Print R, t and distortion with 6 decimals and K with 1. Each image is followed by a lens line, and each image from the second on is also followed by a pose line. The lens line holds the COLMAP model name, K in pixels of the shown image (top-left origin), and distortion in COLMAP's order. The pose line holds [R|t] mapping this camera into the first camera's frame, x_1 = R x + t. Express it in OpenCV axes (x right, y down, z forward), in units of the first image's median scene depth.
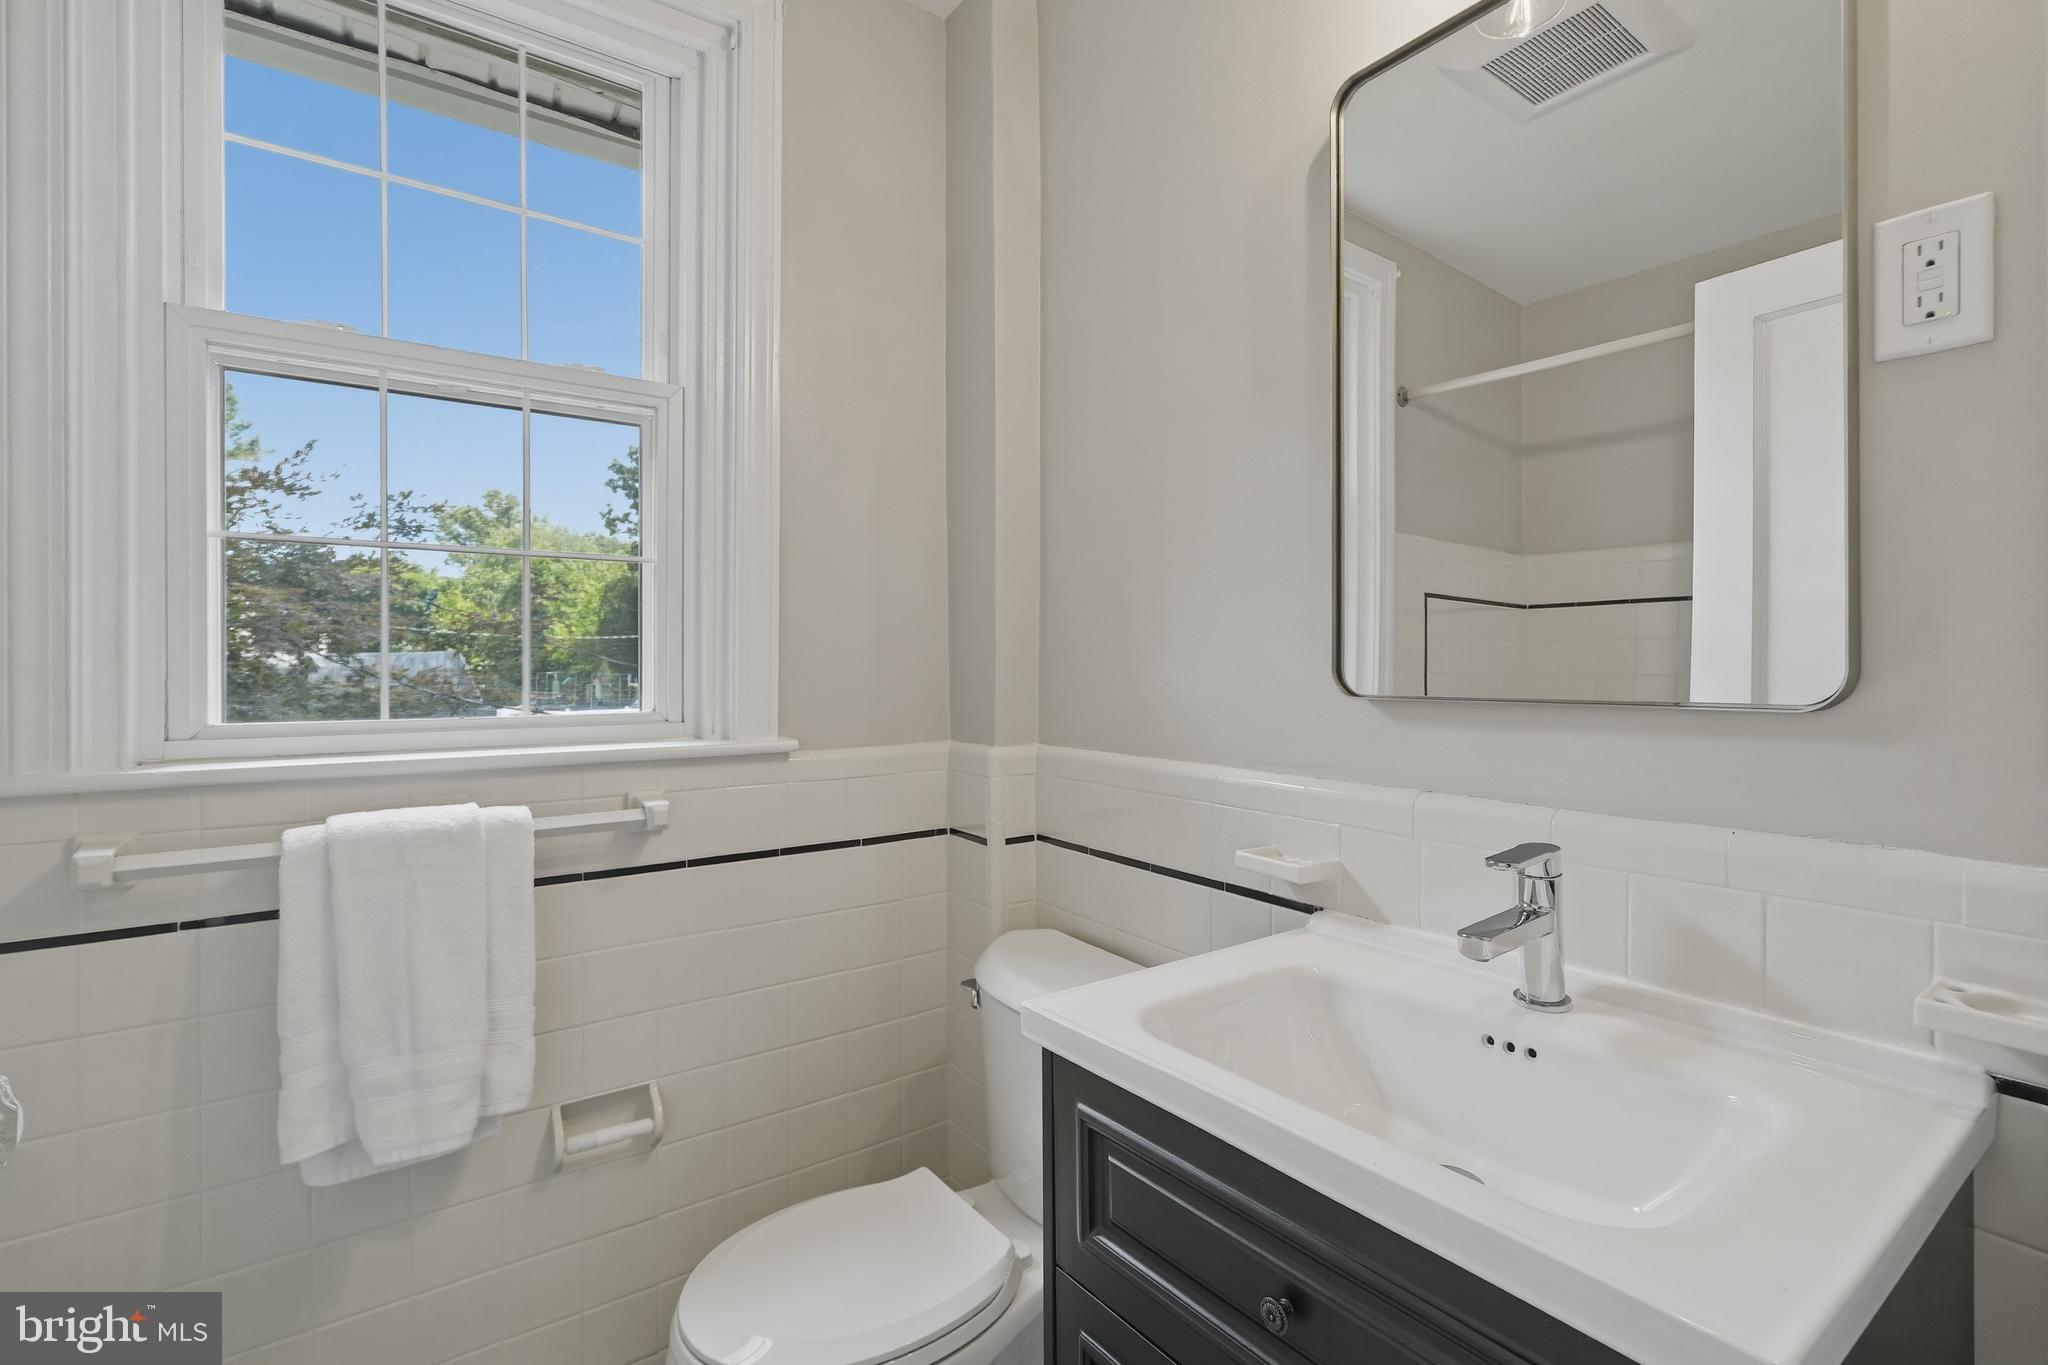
lens RADIAL K [[934.3, 0, 1027.1], [0, 934.3, 665.9], [0, 0, 1]] dist [-0.003797, 0.002805]
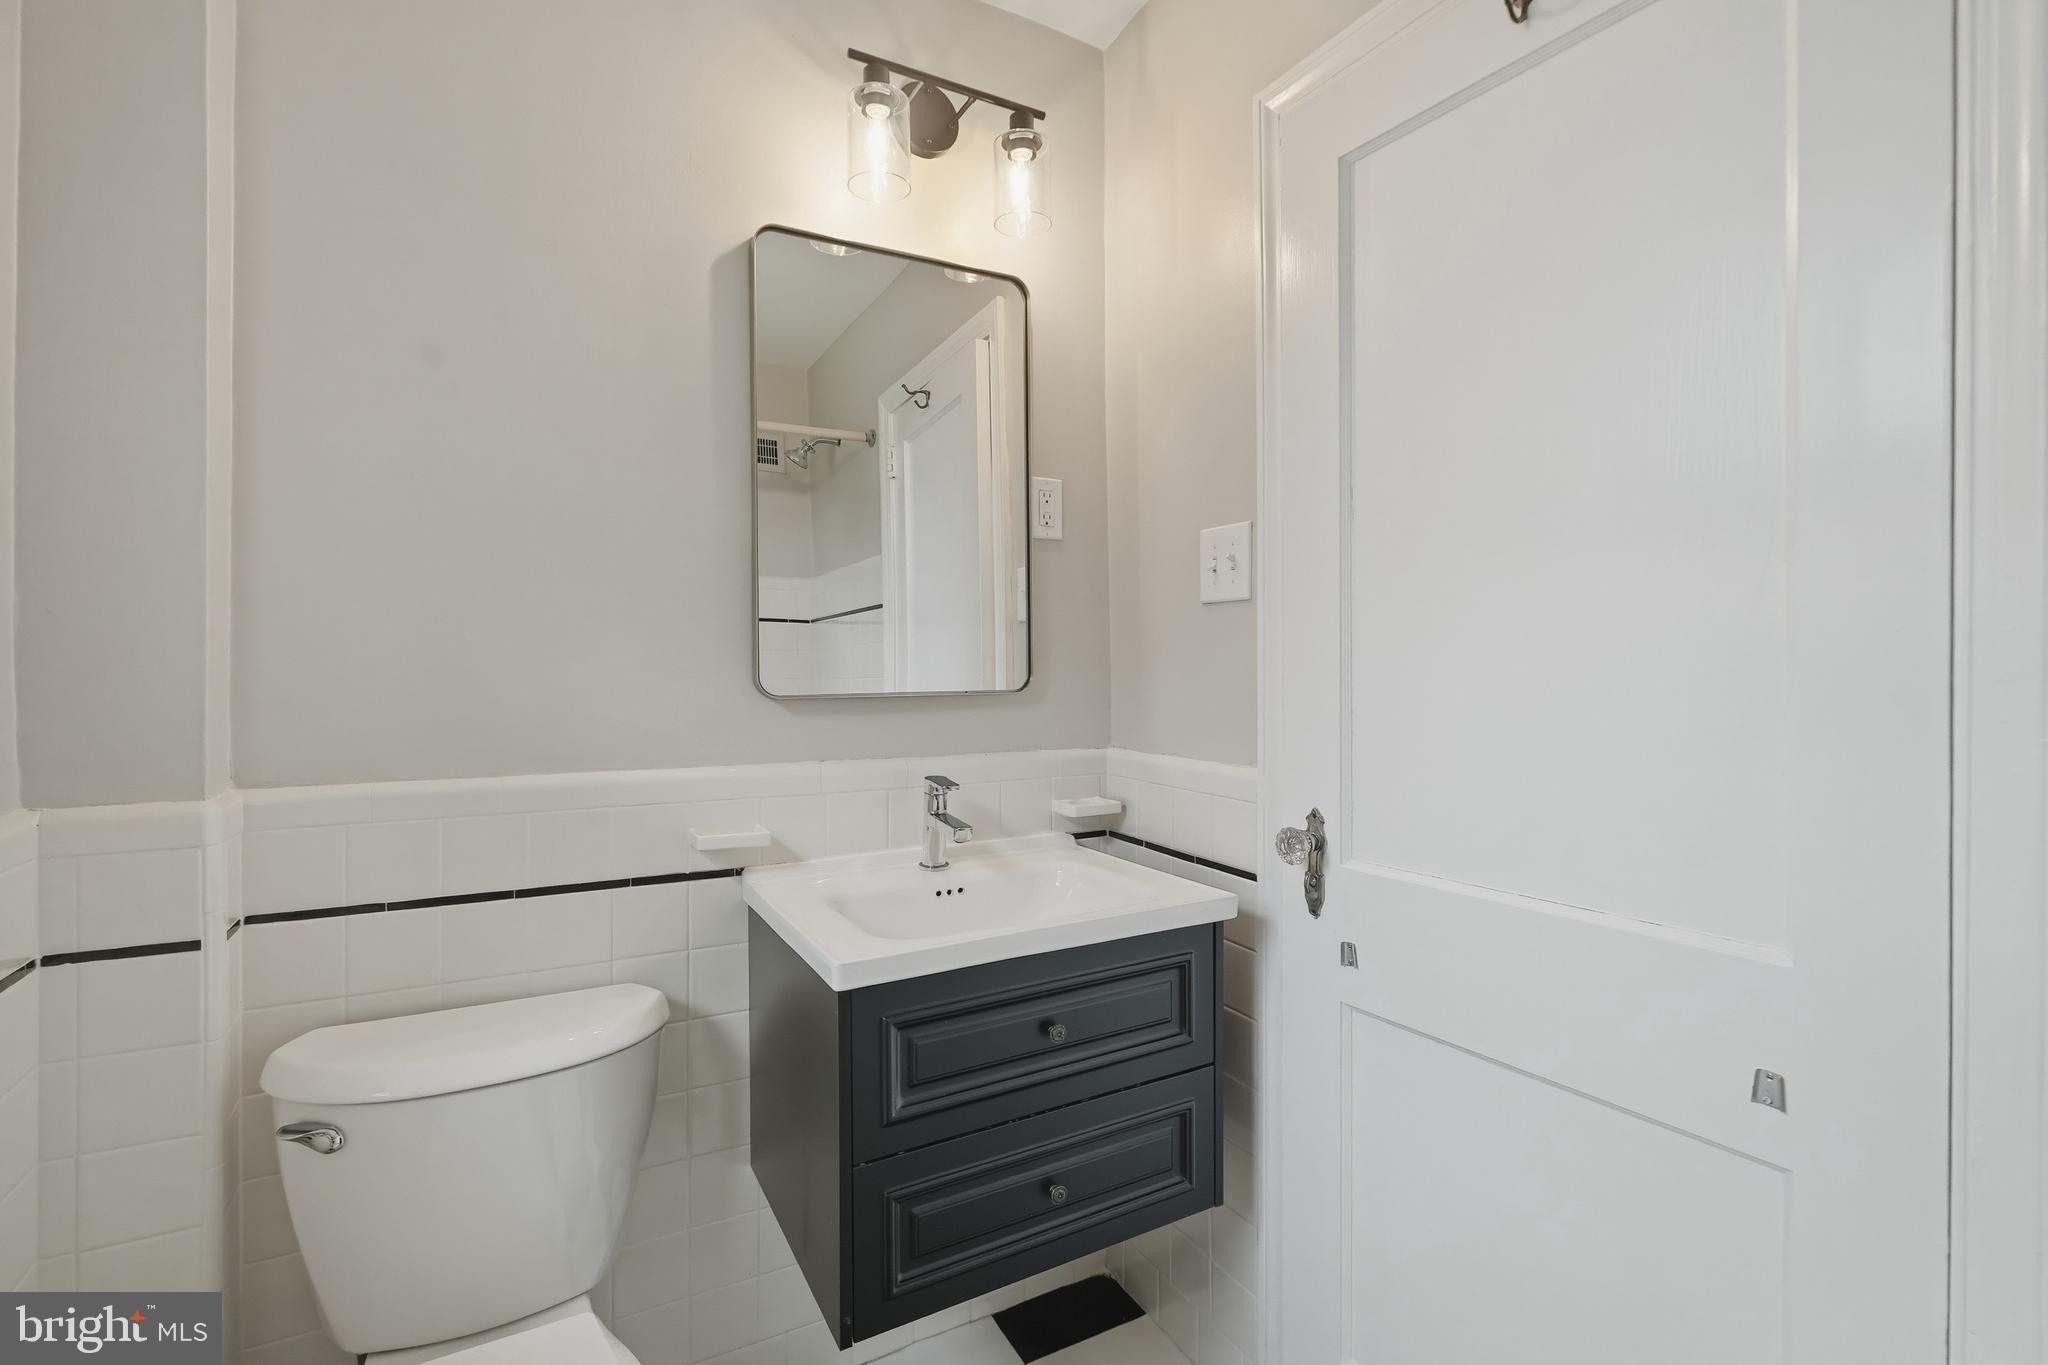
lens RADIAL K [[934.3, 0, 1025.6], [0, 934.3, 684.5], [0, 0, 1]] dist [-0.003797, 0.002805]
pose [[0.136921, -0.029299, 0.990149, -1.034868], [0.001167, 0.999567, 0.029417, -0.028141], [-0.990581, -0.002873, 0.136896, 0.540045]]
